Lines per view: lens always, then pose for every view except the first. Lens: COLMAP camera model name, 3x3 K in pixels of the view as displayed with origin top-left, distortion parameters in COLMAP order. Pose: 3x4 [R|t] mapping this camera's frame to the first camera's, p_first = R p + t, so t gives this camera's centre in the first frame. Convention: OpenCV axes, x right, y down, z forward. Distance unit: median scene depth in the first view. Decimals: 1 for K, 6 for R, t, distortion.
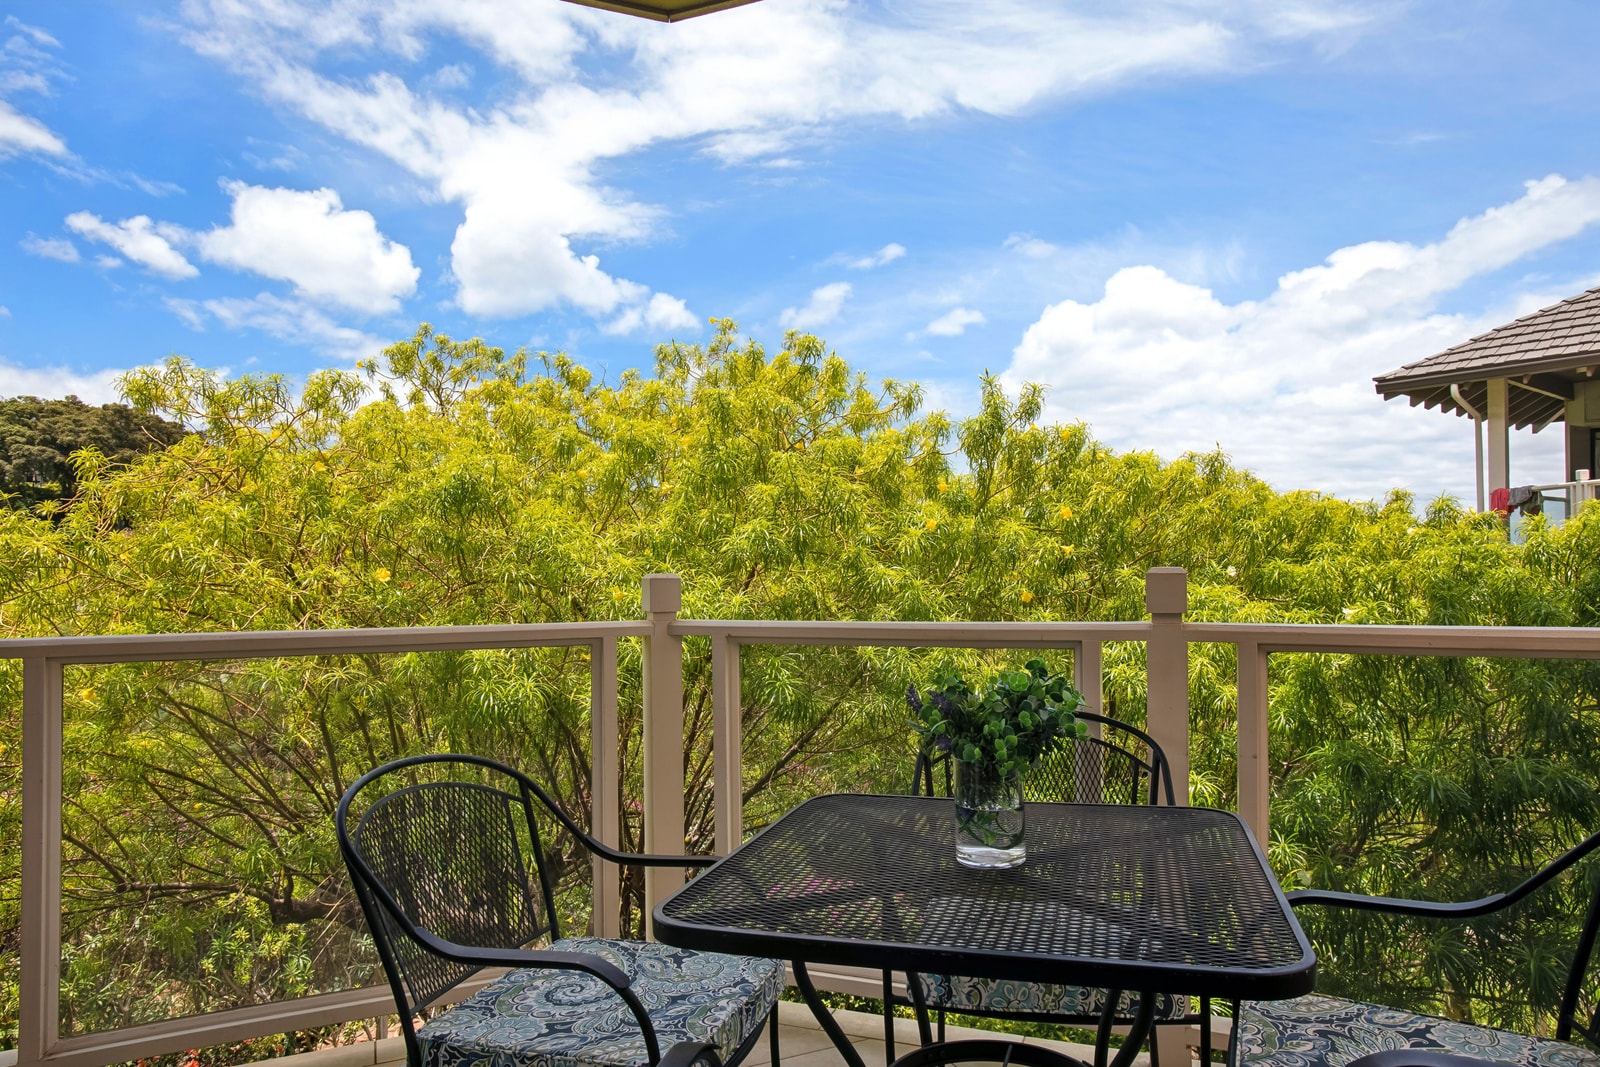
lens RADIAL K [[1003.3, 0, 807.0], [0, 1003.3, 555.8], [0, 0, 1]] dist [-0.007959, -0.000846]
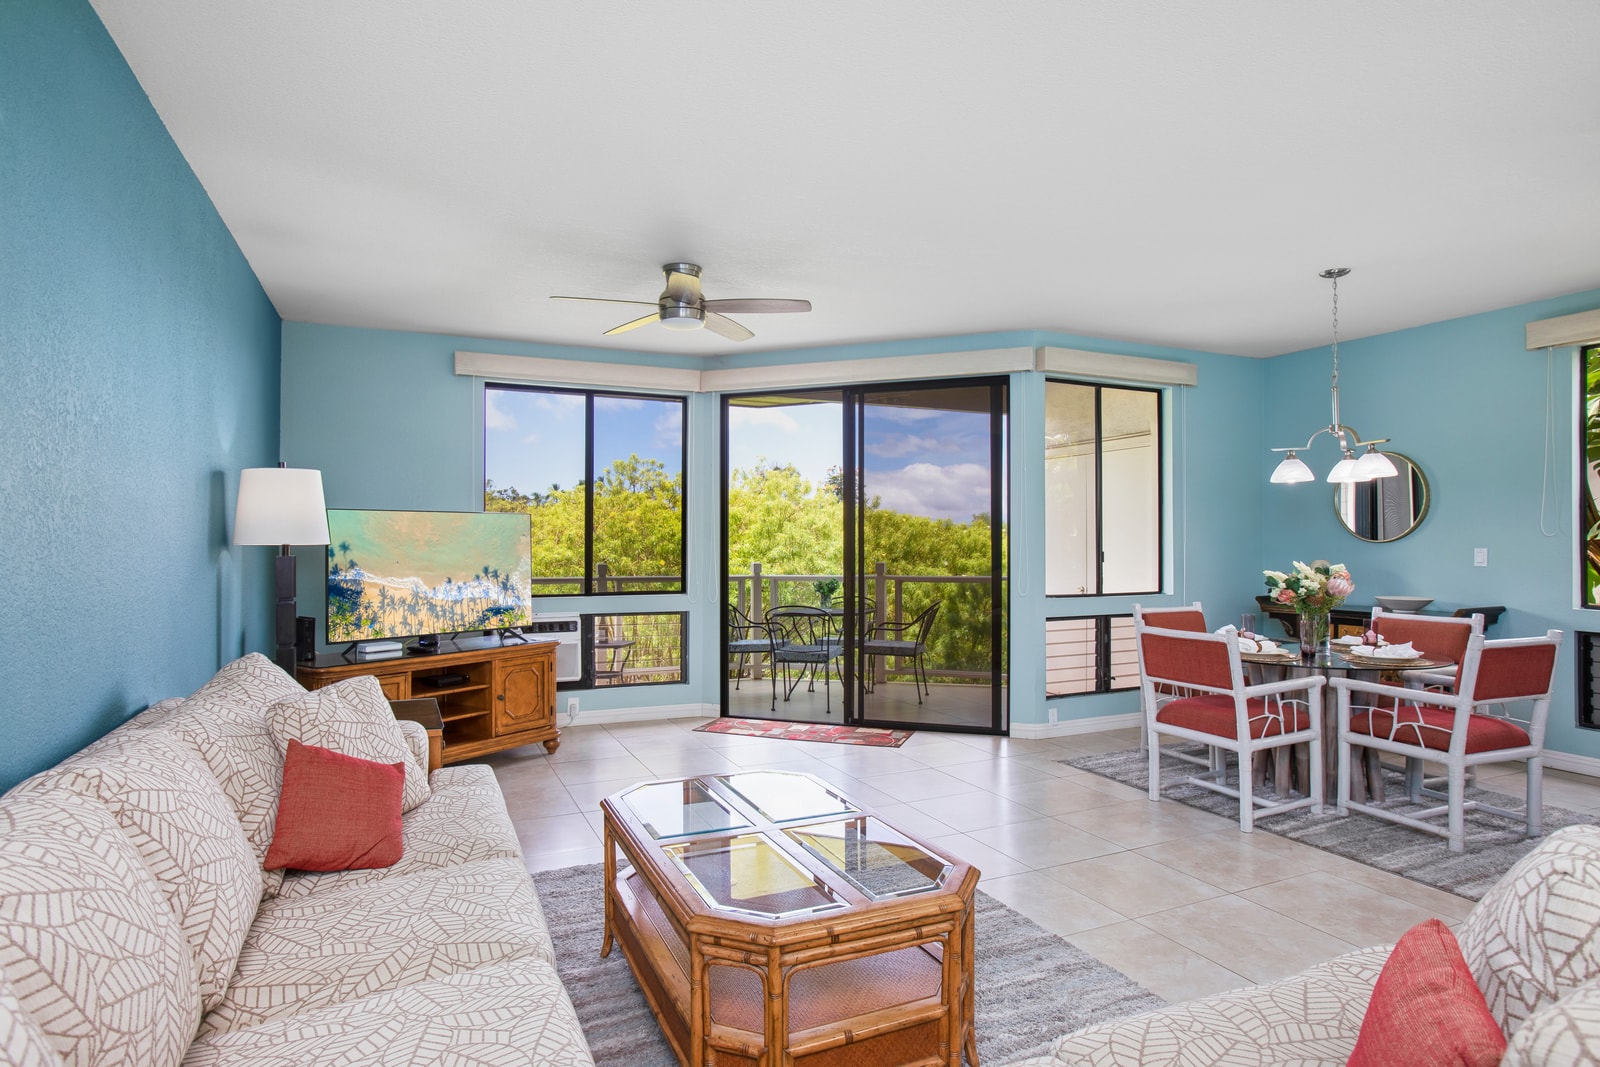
lens RADIAL K [[905.7, 0, 800.0], [0, 905.7, 533.5], [0, 0, 1]] dist [-0.007067, 0.020957]
pose [[0.999980, 0.006195, -0.000880, 0.014171], [-0.006204, 0.999927, -0.010365, -0.041627], [0.000816, 0.010371, 0.999946, -1.697853]]
